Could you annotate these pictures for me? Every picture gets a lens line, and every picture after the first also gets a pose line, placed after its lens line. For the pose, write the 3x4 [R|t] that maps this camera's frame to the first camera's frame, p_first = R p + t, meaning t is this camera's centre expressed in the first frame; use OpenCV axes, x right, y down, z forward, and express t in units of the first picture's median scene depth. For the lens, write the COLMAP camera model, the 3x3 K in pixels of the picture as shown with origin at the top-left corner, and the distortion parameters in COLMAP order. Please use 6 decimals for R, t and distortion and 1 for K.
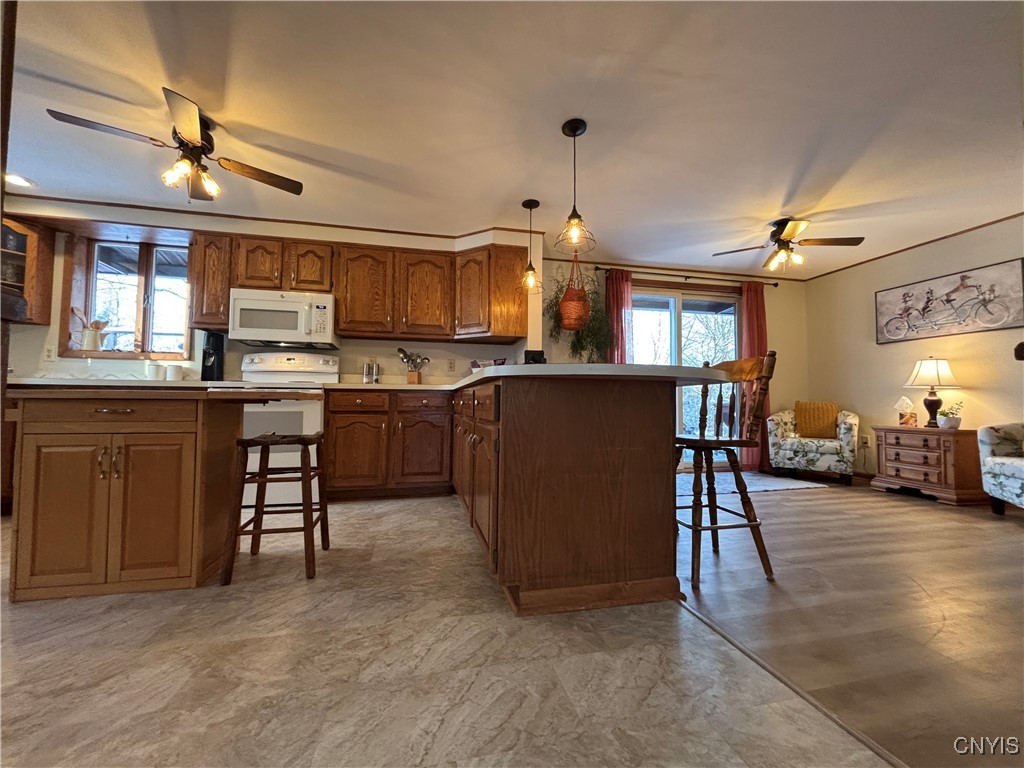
lens RADIAL K [[410.6, 0, 512.2], [0, 410.6, 383.7], [0, 0, 1]] dist [0.001675, -0.000742]
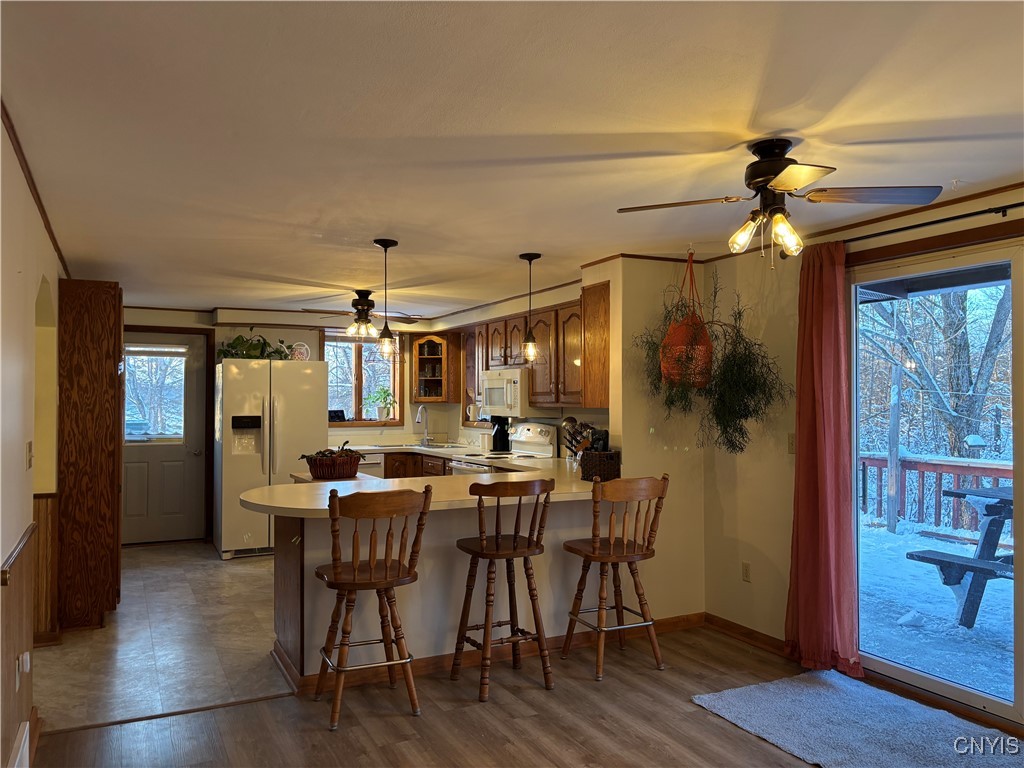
lens RADIAL K [[770.9, 0, 522.2], [0, 770.9, 389.8], [0, 0, 1]] dist [0.038398, -0.034654]
pose [[0.247841, -0.019992, -0.968594, 1.359111], [0.049040, 0.998764, -0.008066, -0.151530], [0.967559, -0.045501, 0.248515, 0.549678]]
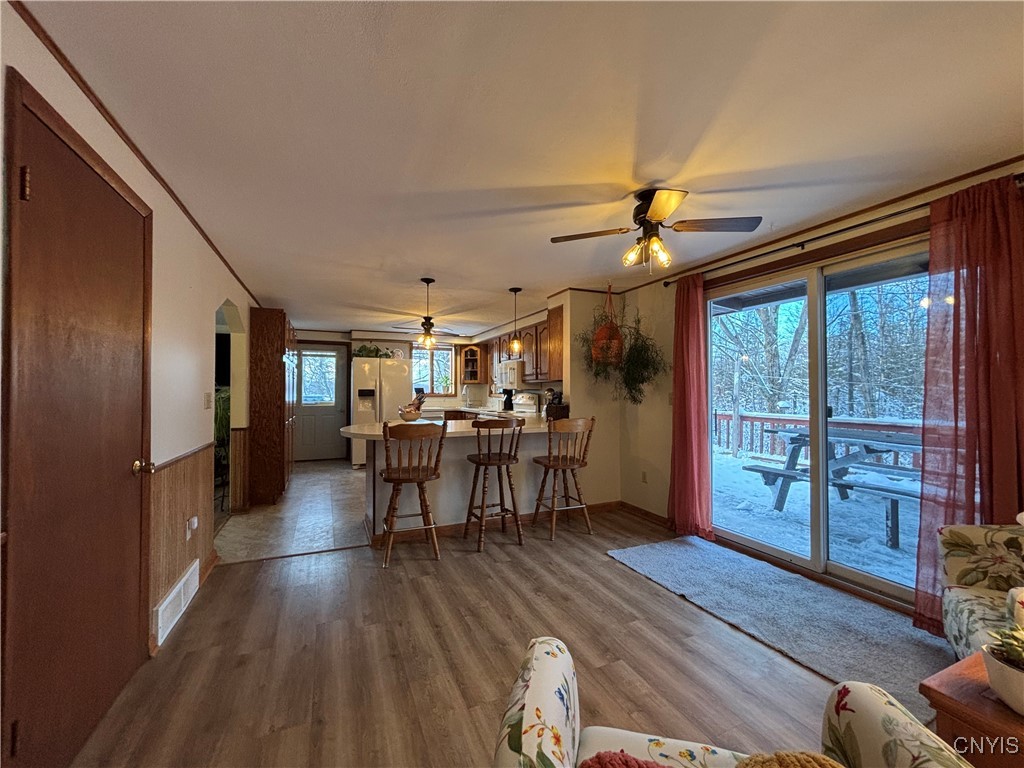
lens RADIAL K [[410.6, 0, 516.2], [0, 410.6, 383.4], [0, 0, 1]] dist [0.001675, -0.000742]
pose [[0.201437, -0.024288, -0.979200, 1.245080], [0.050047, 0.998642, -0.014475, -0.099581], [0.978222, -0.046090, 0.202379, 0.653304]]
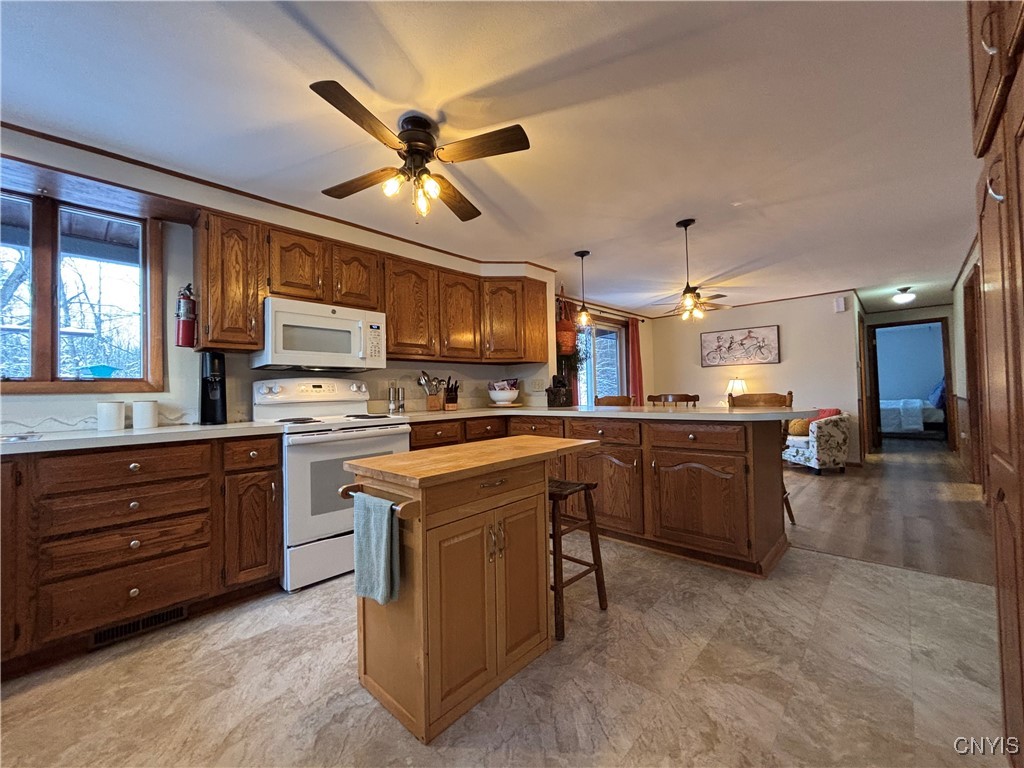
lens RADIAL K [[410.6, 0, 513.0], [0, 410.6, 383.3], [0, 0, 1]] dist [0.001675, -0.000742]
pose [[0.832645, -0.014413, 0.553620, -0.704046], [0.005015, 0.999817, 0.018486, -0.082595], [-0.553785, -0.012616, 0.832564, 0.119872]]
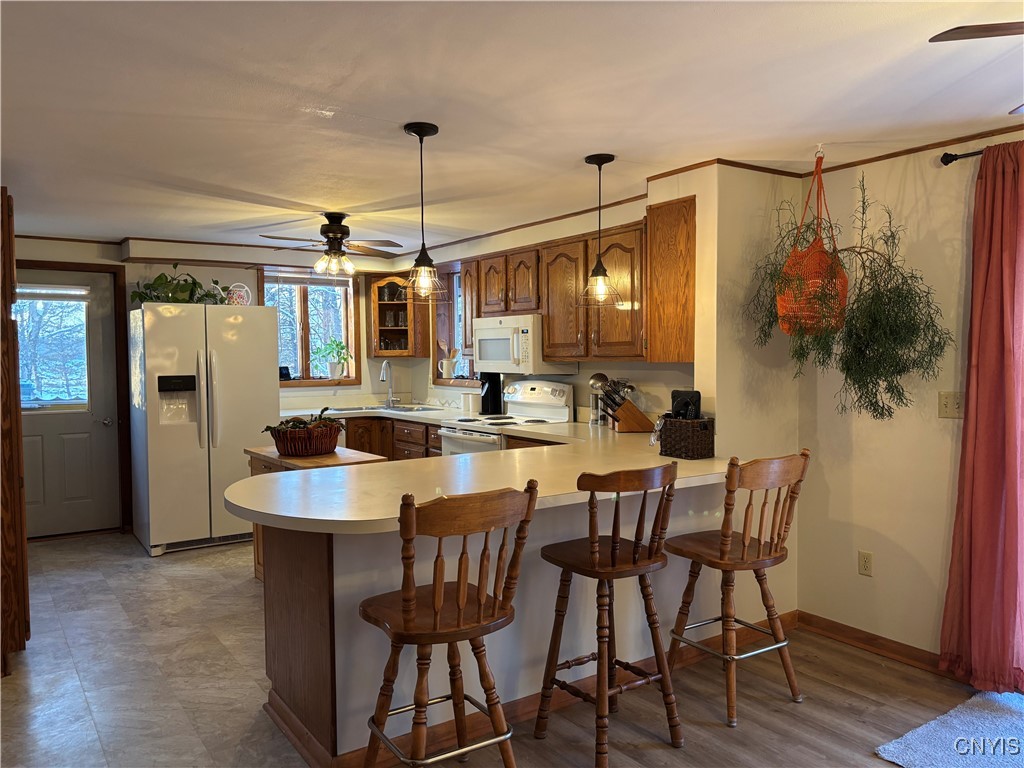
lens RADIAL K [[770.9, 0, 519.4], [0, 770.9, 387.3], [0, 0, 1]] dist [0.038398, -0.034654]
pose [[0.371683, 0.031950, -0.927810, 0.963294], [0.056144, 0.996805, 0.056817, -0.162298], [0.926660, -0.073209, 0.368701, 0.415248]]
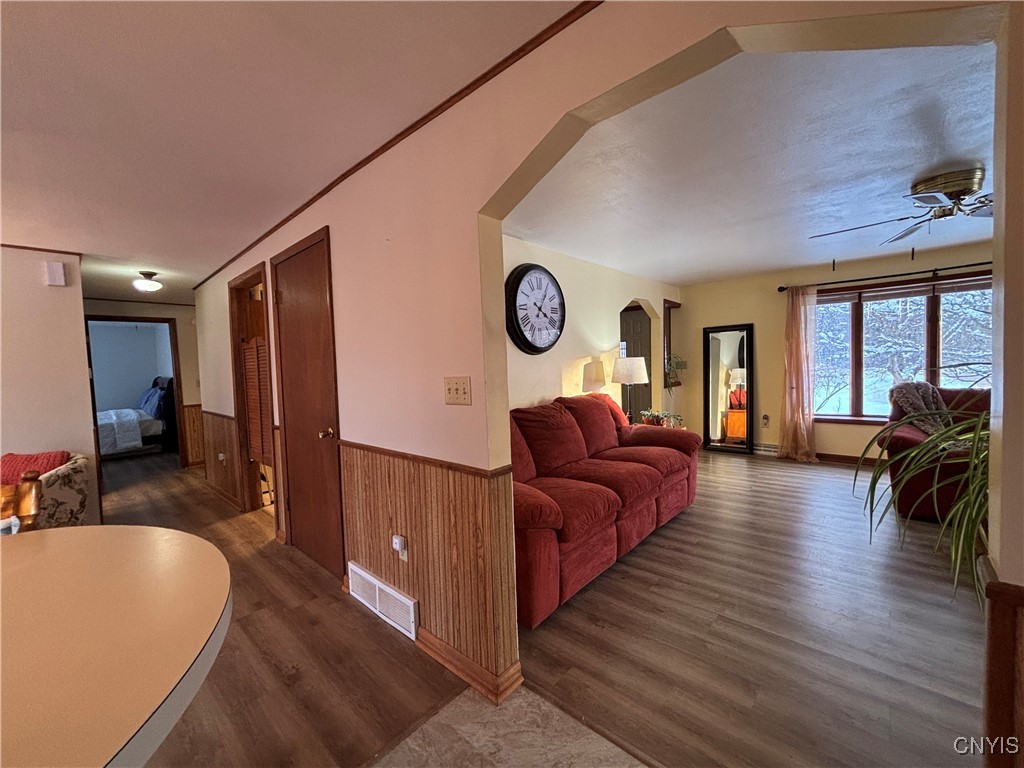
lens RADIAL K [[410.6, 0, 514.7], [0, 410.6, 386.9], [0, 0, 1]] dist [0.001675, -0.000742]
pose [[-0.570465, -0.029940, 0.820776, -0.158954], [-0.008374, 0.999495, 0.030639, -0.127040], [-0.821280, 0.010605, -0.570427, 0.416509]]
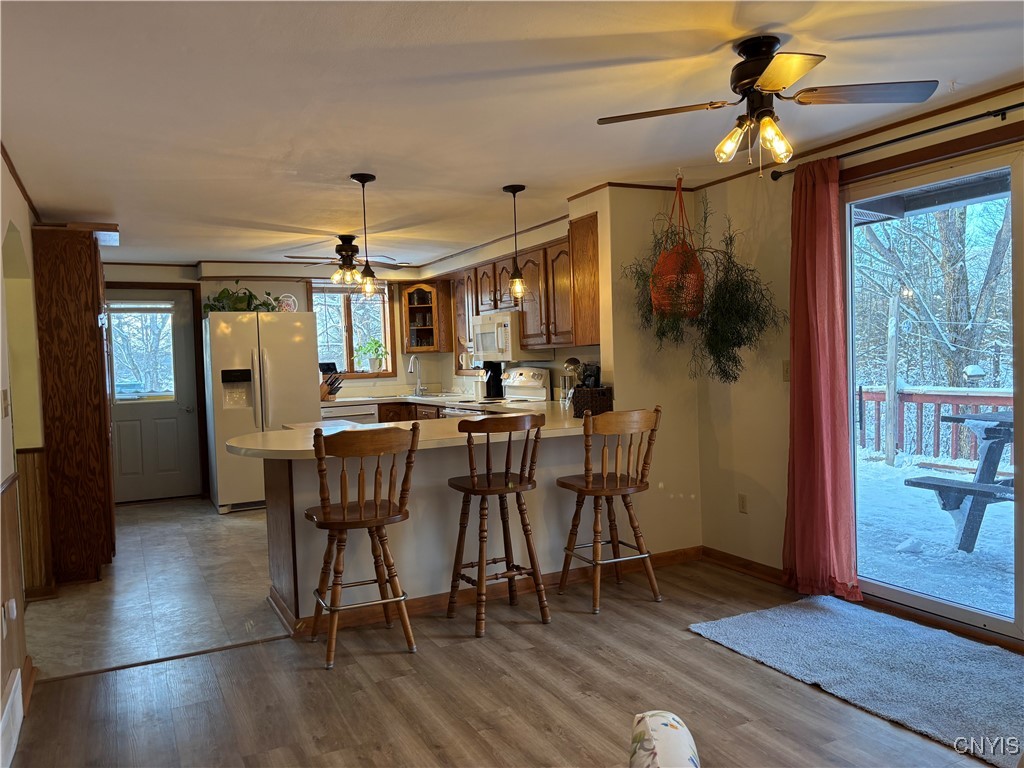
lens RADIAL K [[770.9, 0, 517.9], [0, 770.9, 386.4], [0, 0, 1]] dist [0.038398, -0.034654]
pose [[0.244877, 0.021922, -0.969306, 1.338106], [0.083124, 0.995589, 0.043516, -0.118080], [0.965984, -0.091229, 0.241974, 0.568492]]
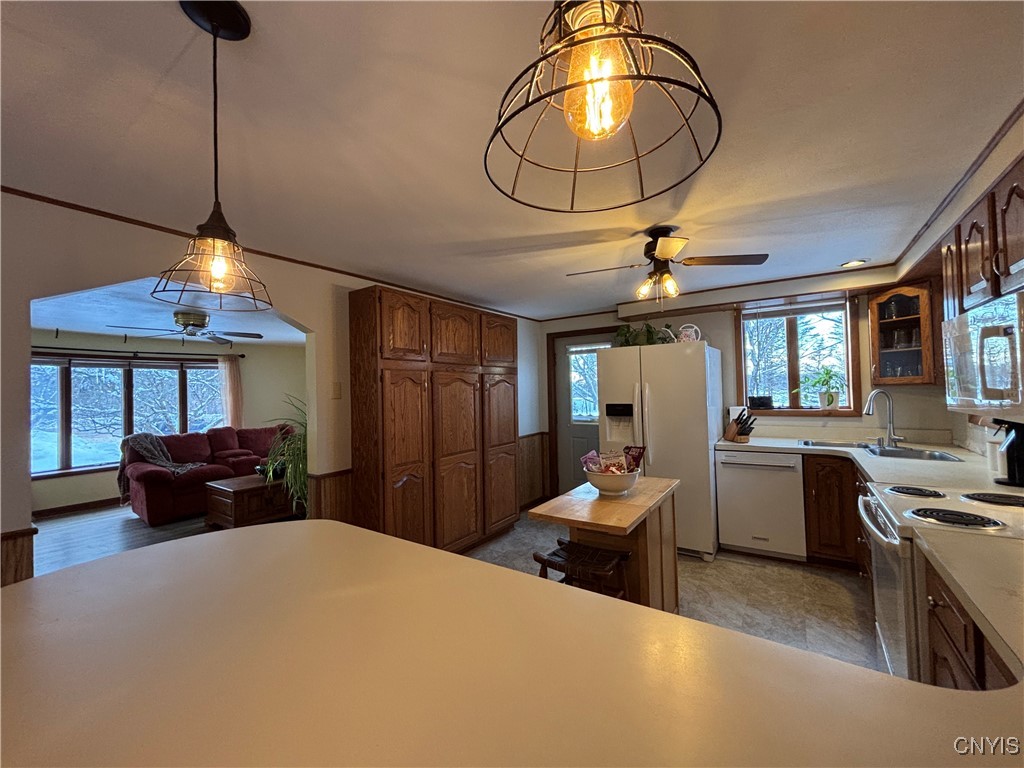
lens RADIAL K [[410.6, 0, 512.7], [0, 410.6, 383.8], [0, 0, 1]] dist [0.001675, -0.000742]
pose [[-0.741134, -0.002628, -0.671352, 0.135508], [0.051045, 0.996877, -0.060252, -0.136752], [0.669414, -0.078923, -0.738685, 0.972544]]
